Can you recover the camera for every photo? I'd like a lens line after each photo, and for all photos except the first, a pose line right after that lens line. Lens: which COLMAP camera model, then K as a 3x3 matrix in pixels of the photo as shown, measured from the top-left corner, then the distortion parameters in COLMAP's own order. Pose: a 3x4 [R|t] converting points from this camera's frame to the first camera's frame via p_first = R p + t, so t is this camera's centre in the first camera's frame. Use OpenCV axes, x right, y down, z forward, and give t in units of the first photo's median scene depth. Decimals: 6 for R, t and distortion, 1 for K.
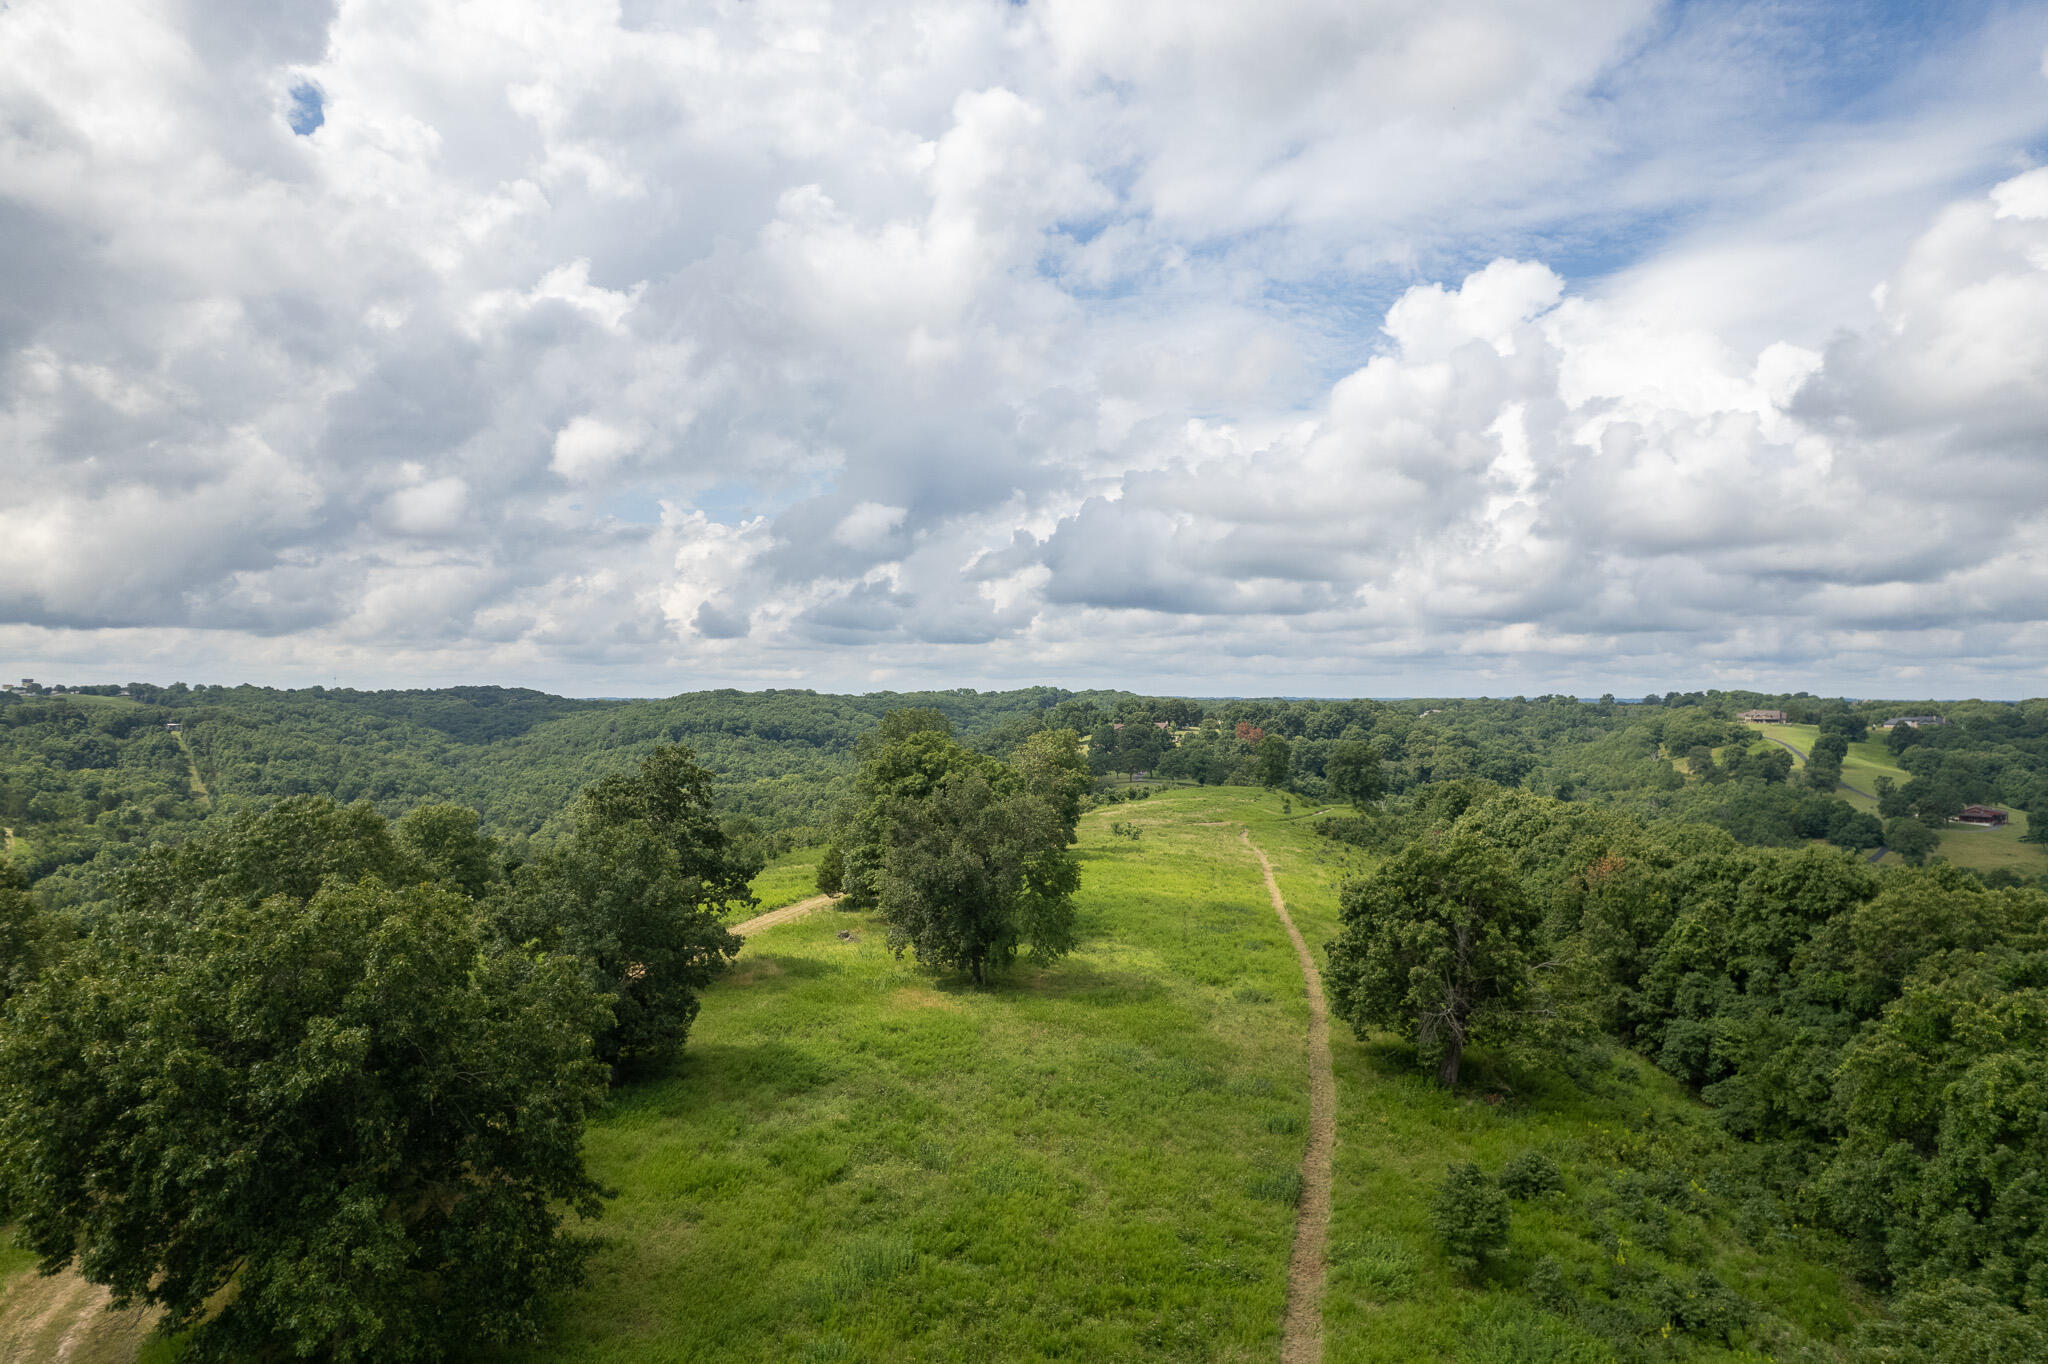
lens RADIAL K [[1307.5, 0, 1027.4], [0, 1307.5, 659.2], [0, 0, 1]] dist [-0.070714, 0.063500]
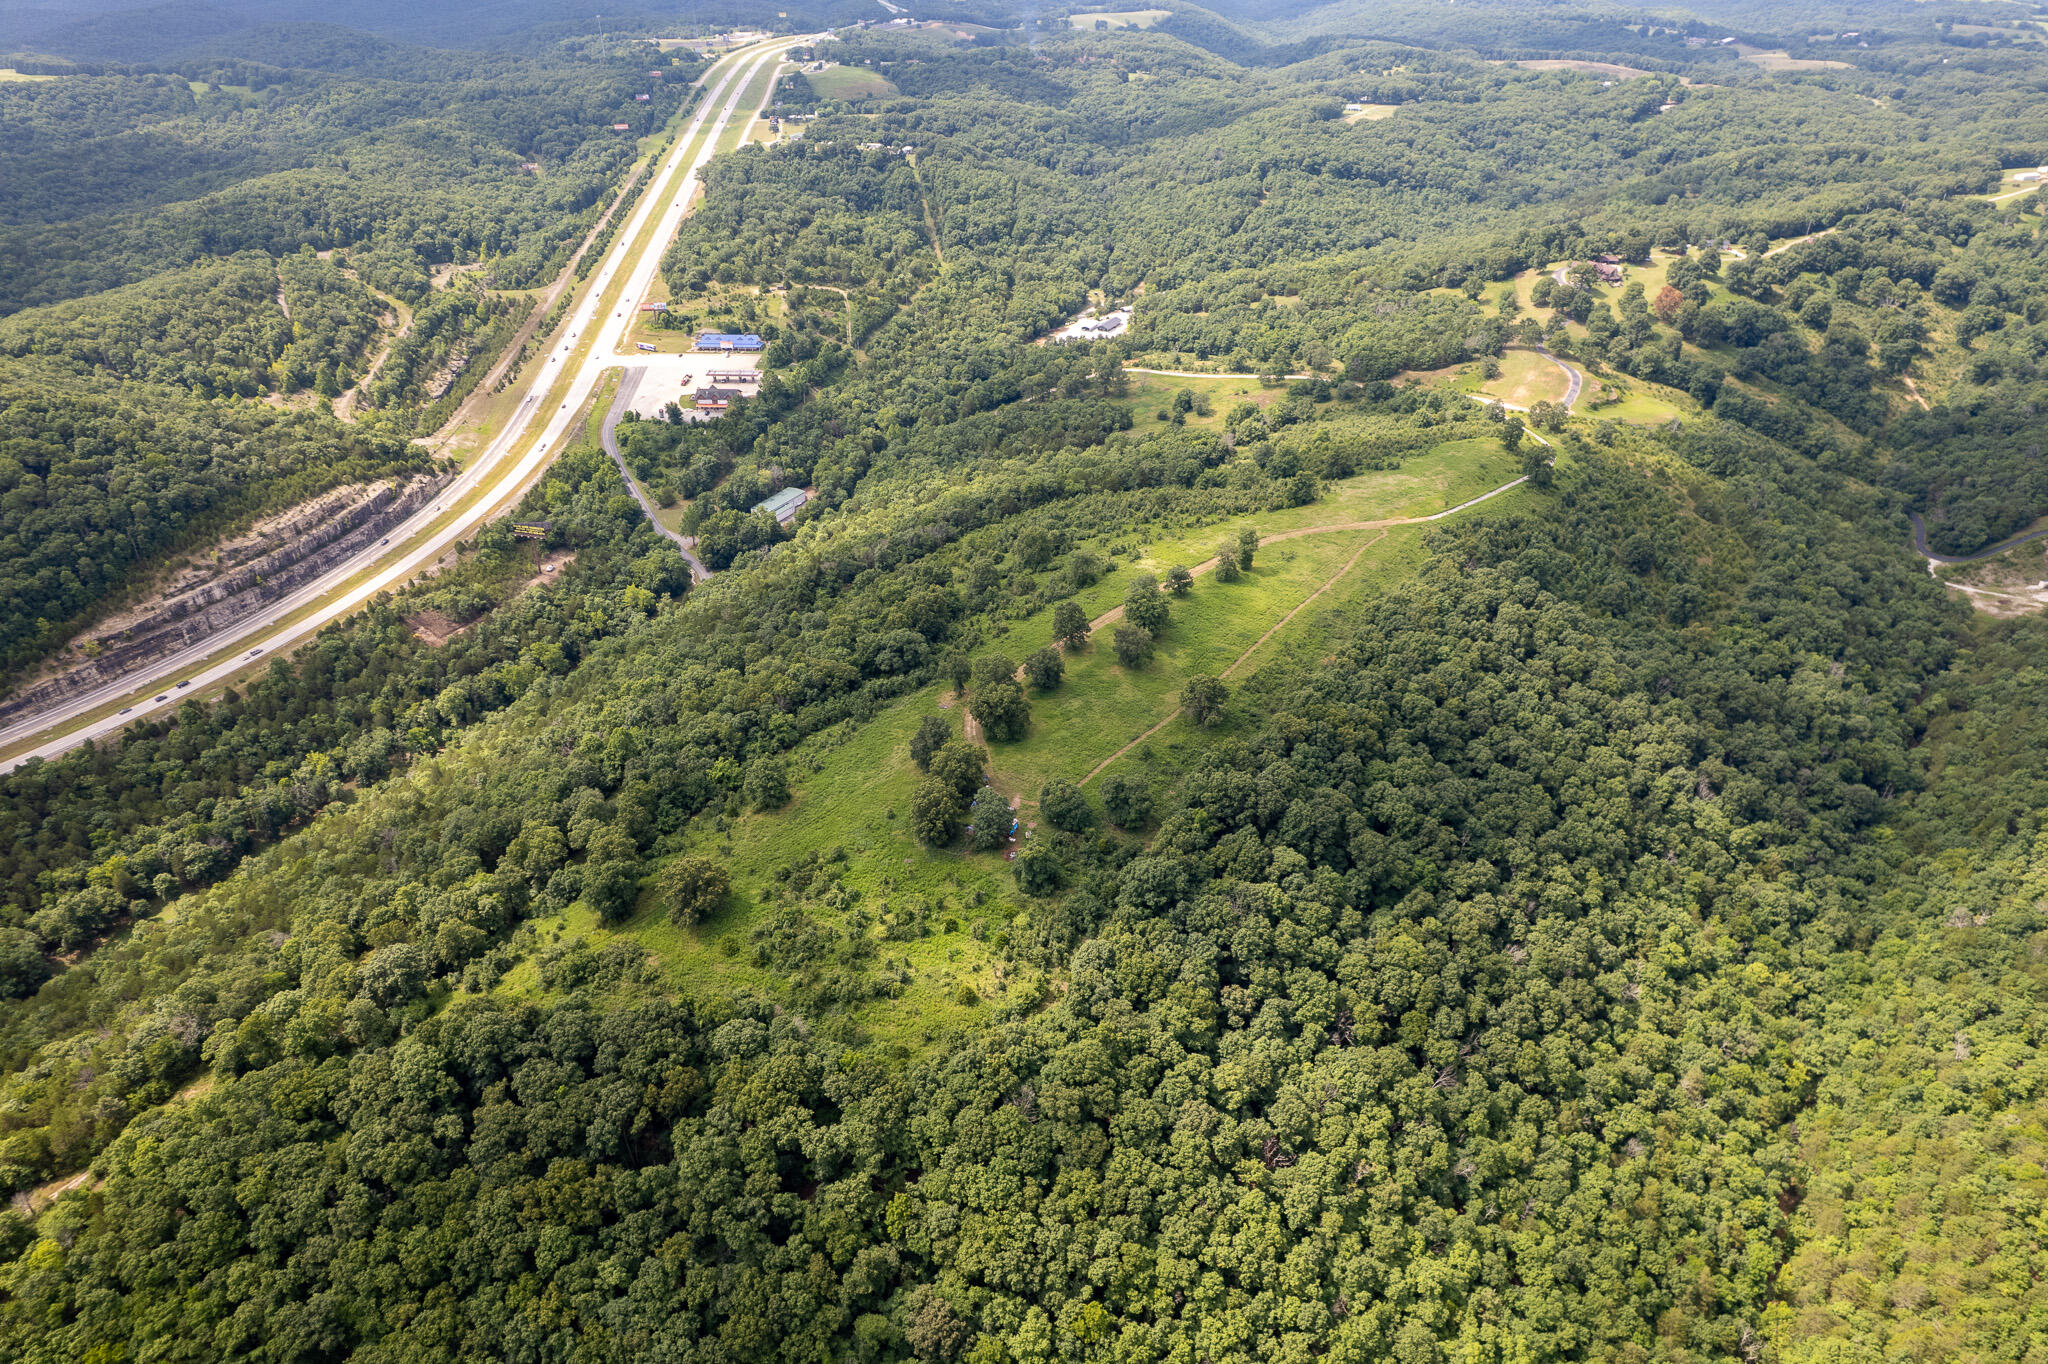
lens RADIAL K [[1307.5, 0, 1028.0], [0, 1307.5, 700.1], [0, 0, 1]] dist [-0.070714, 0.063500]
pose [[0.884162, 0.239938, -0.400858, 0.124764], [0.025185, 0.832309, 0.553739, -0.182188], [0.466501, -0.499691, 0.729854, -0.211484]]
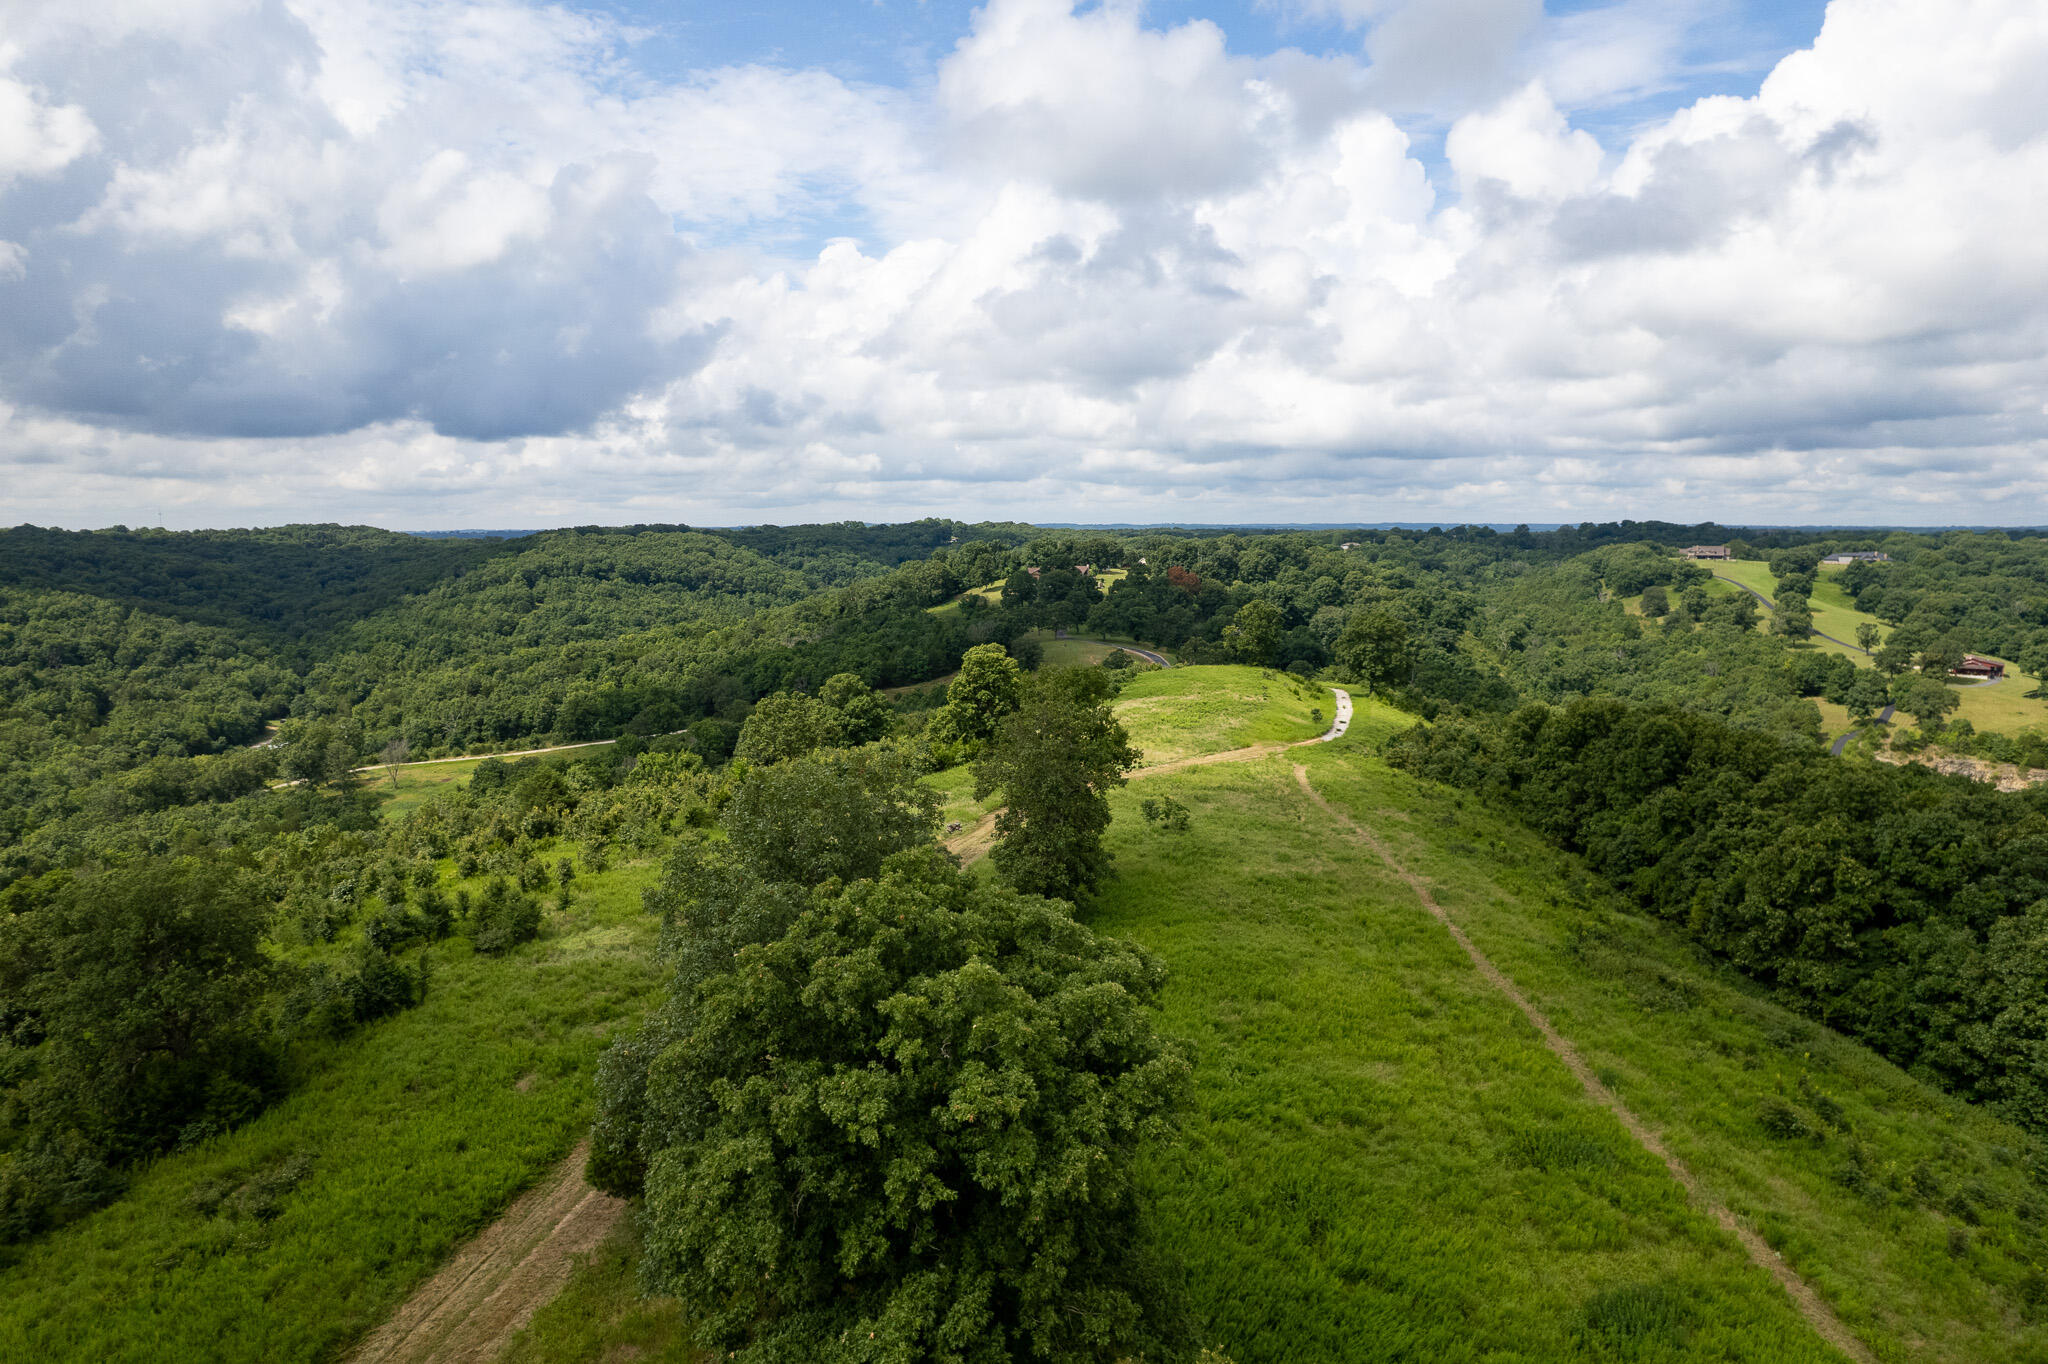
lens RADIAL K [[1307.5, 0, 1033.1], [0, 1307.5, 684.6], [0, 0, 1]] dist [-0.070714, 0.063500]
pose [[0.996059, -0.016846, 0.087079, -0.005281], [0.003482, 0.988467, 0.151397, -0.003618], [-0.088625, -0.150497, 0.984630, 0.074066]]
